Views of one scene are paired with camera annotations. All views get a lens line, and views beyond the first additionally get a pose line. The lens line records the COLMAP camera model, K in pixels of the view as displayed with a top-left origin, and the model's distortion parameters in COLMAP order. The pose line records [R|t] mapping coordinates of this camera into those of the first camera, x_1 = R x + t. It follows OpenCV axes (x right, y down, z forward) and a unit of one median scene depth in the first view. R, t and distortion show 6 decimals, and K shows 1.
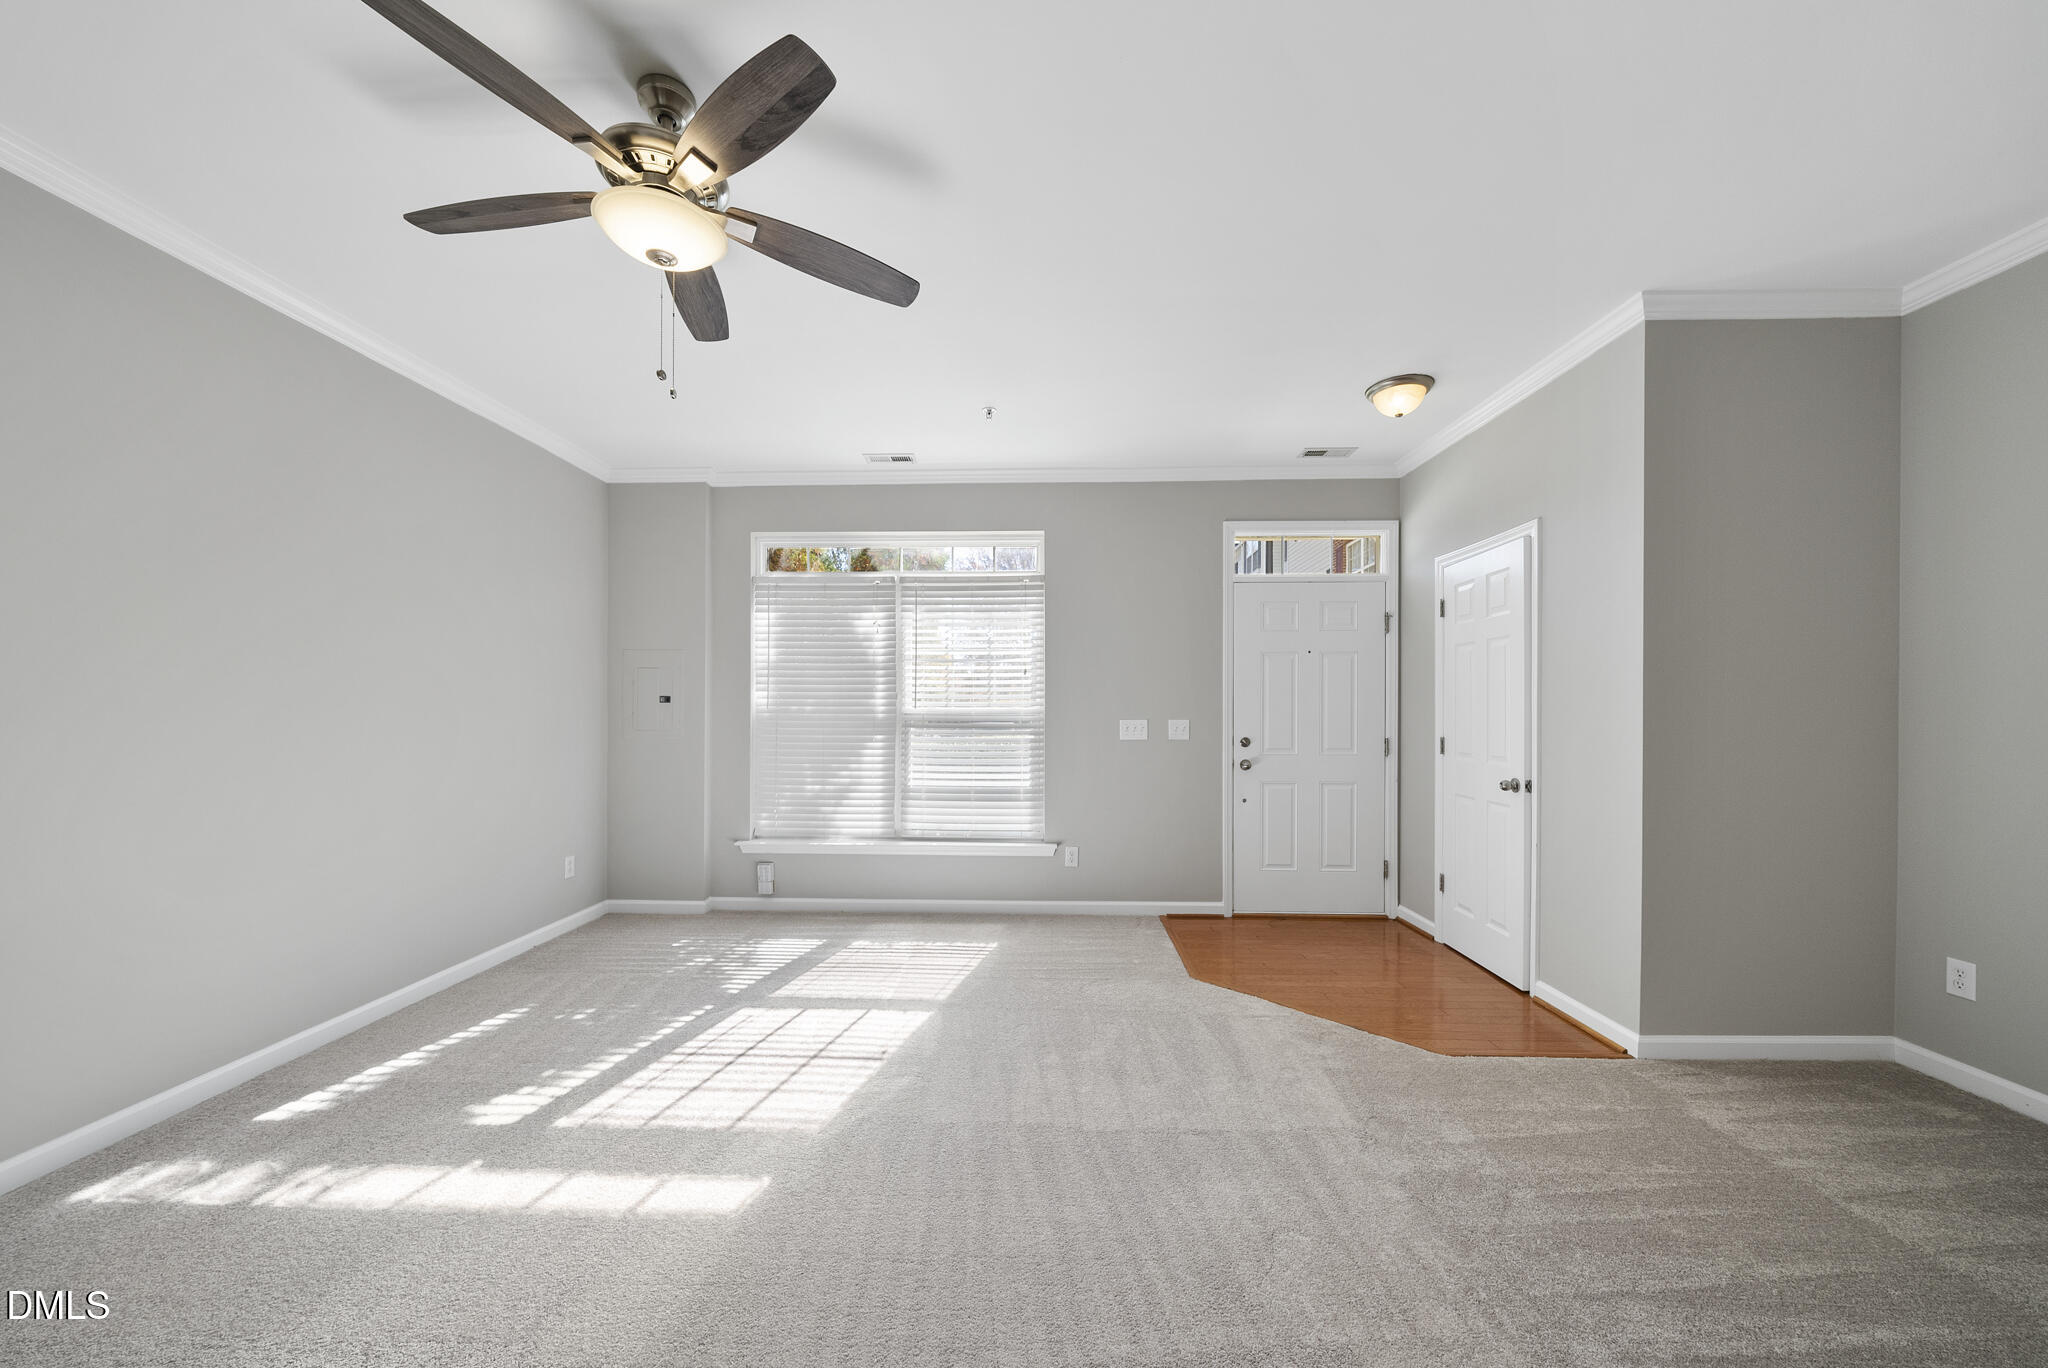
lens RADIAL K [[722.6, 0, 990.8], [0, 722.6, 720.0], [0, 0, 1]] dist [-0.001702, -0.000180]
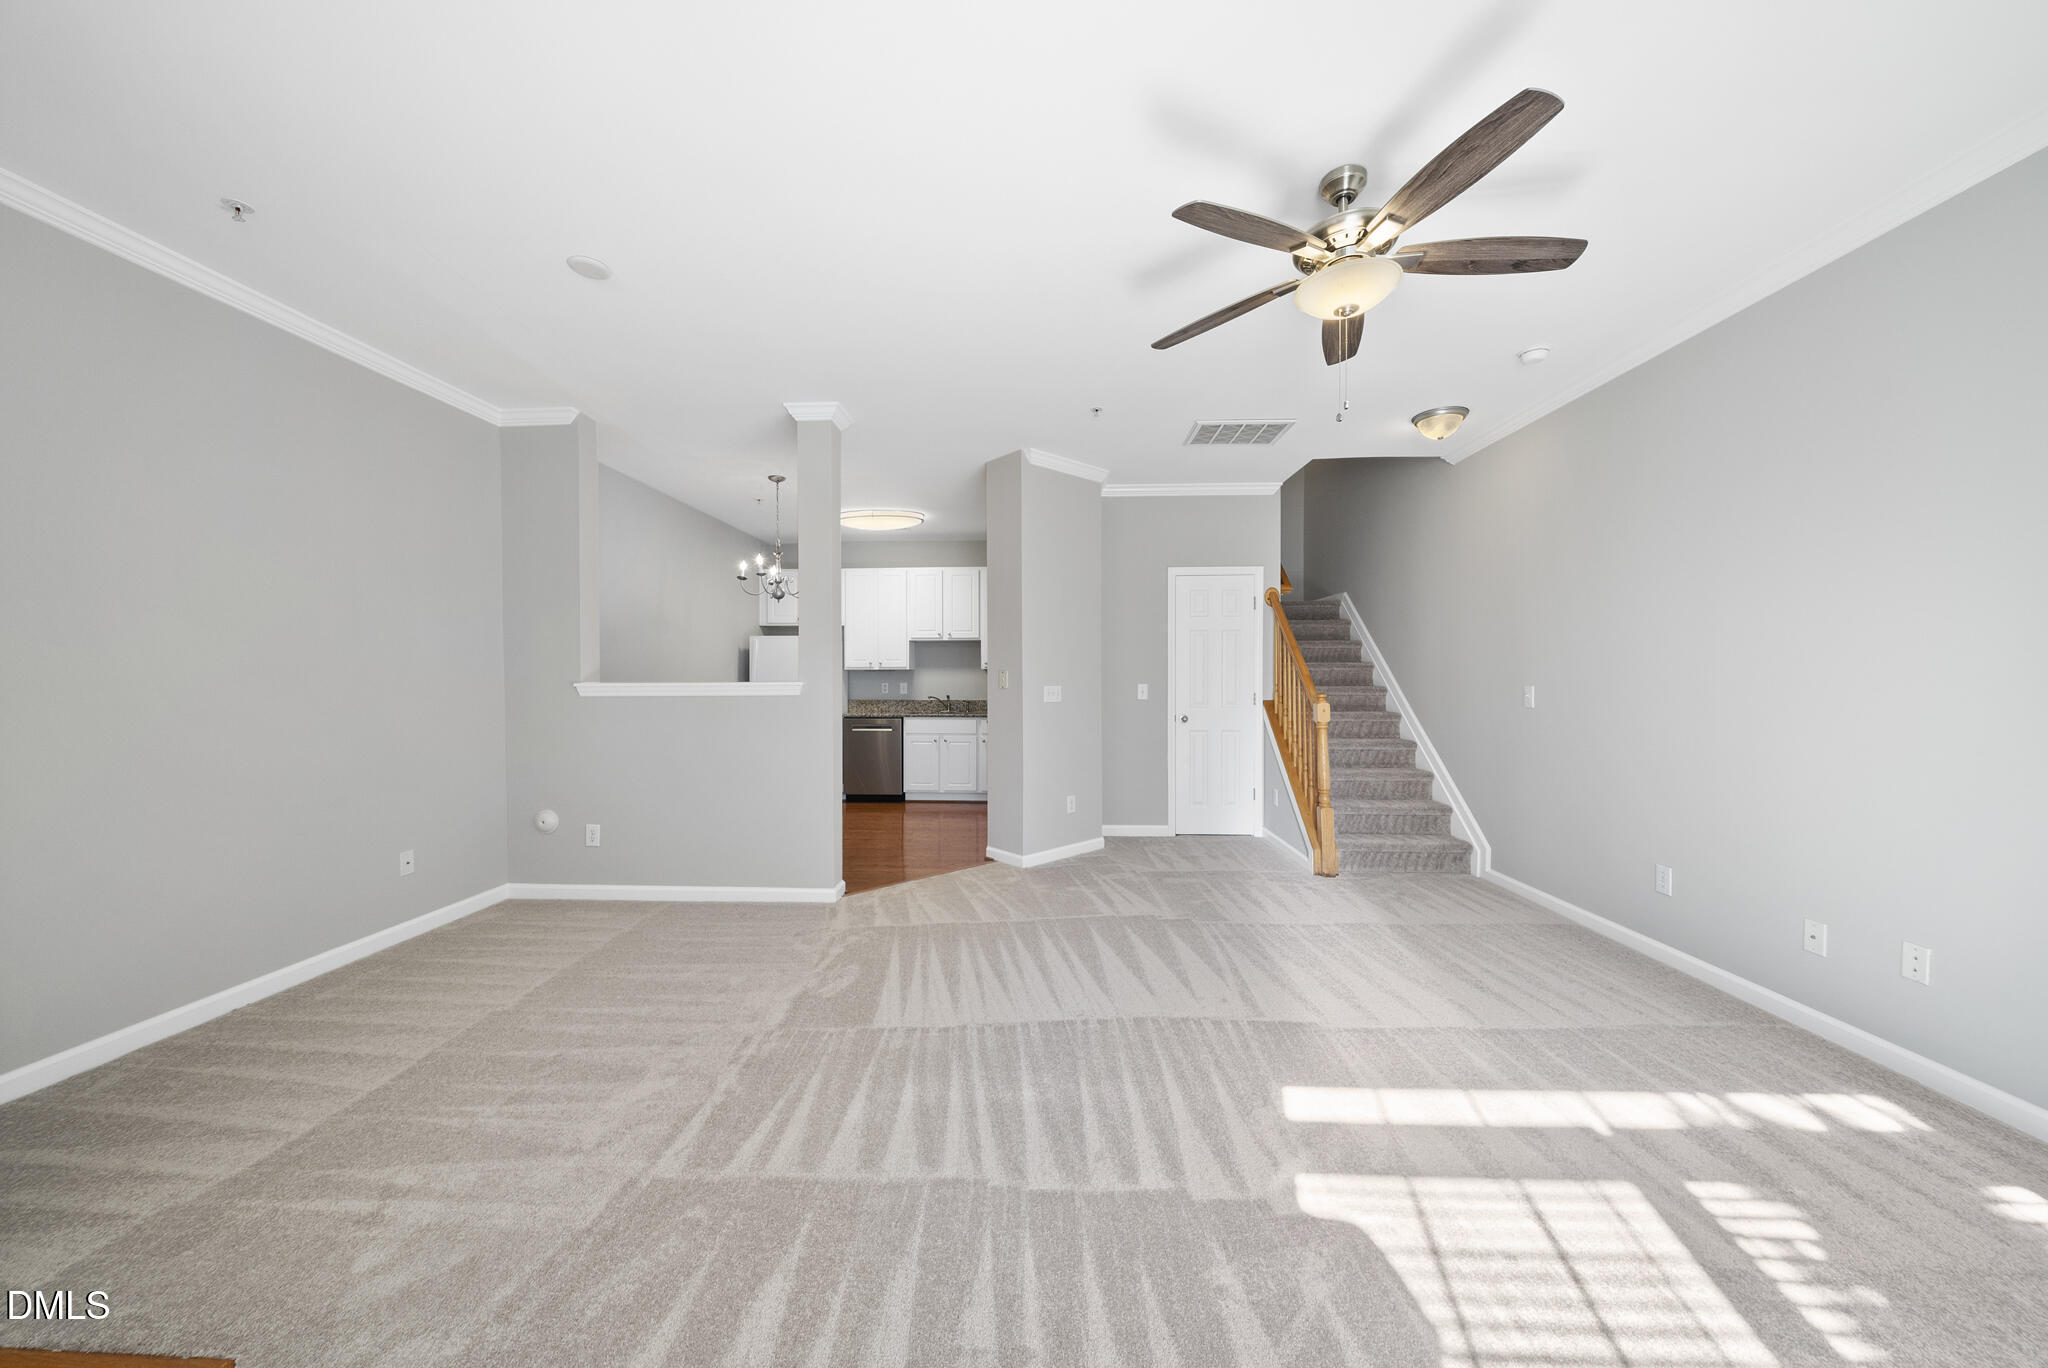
lens RADIAL K [[728.4, 0, 1032.8], [0, 728.4, 690.2], [0, 0, 1]] dist [-0.006479, 0.000194]
pose [[-0.999982, 0.004701, 0.003678, 0.045317], [0.004750, 0.999902, 0.013193, -0.014809], [-0.003616, 0.013210, -0.999906, 0.900479]]
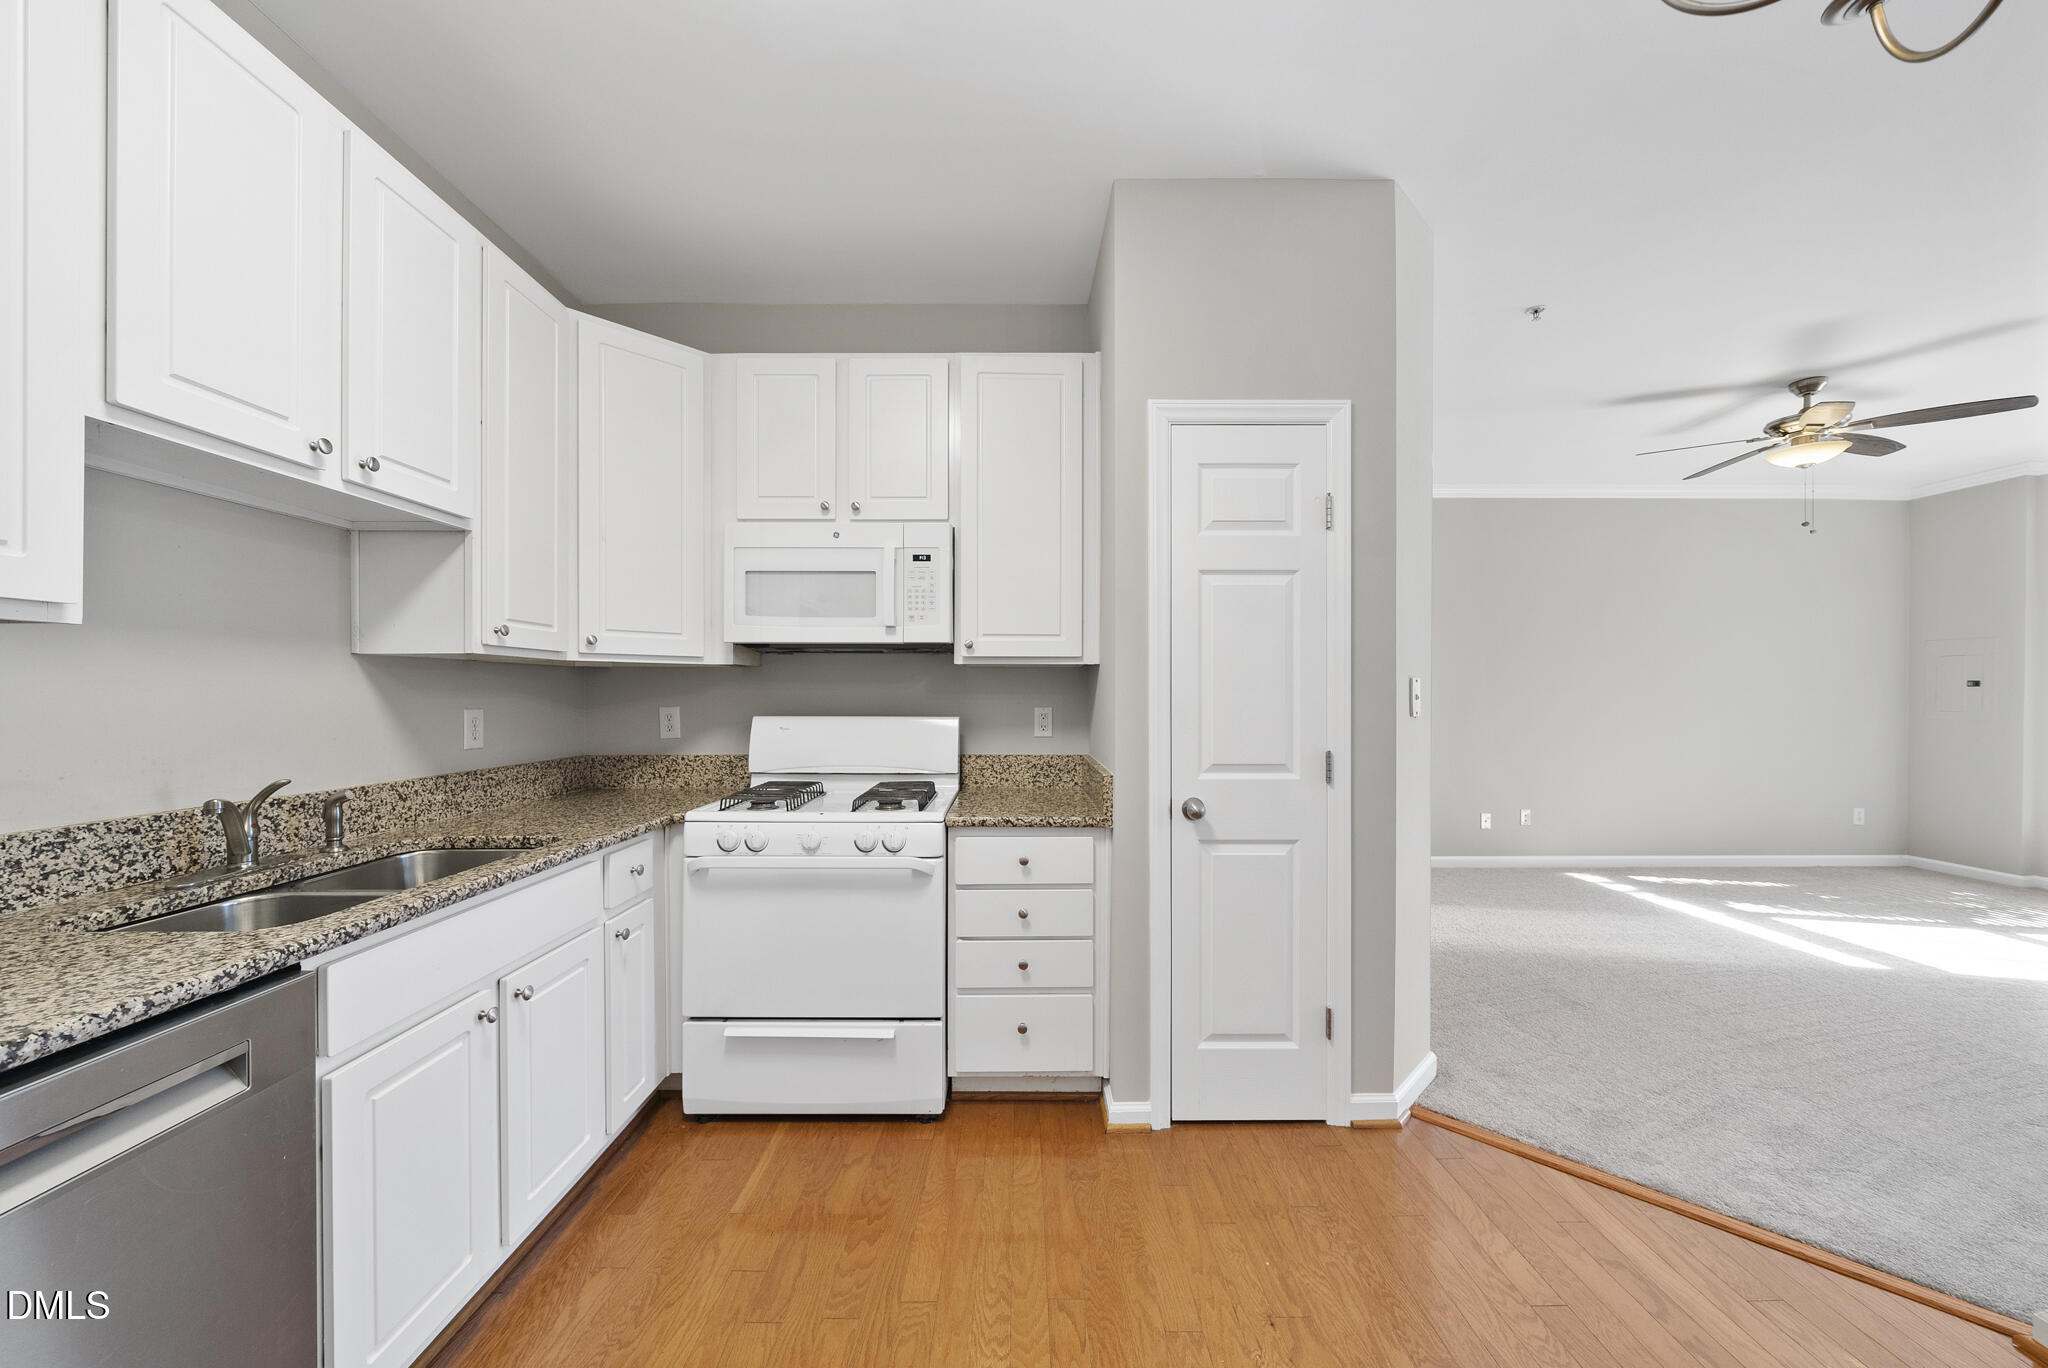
lens RADIAL K [[718.4, 0, 1018.7], [0, 718.4, 697.0], [0, 0, 1]] dist [-0.006023, -0.000223]
pose [[0.039976, 0.003766, -0.999194, 0.581772], [0.003132, 0.999988, 0.003894, -0.018436], [0.999196, -0.003285, 0.039964, -0.512013]]
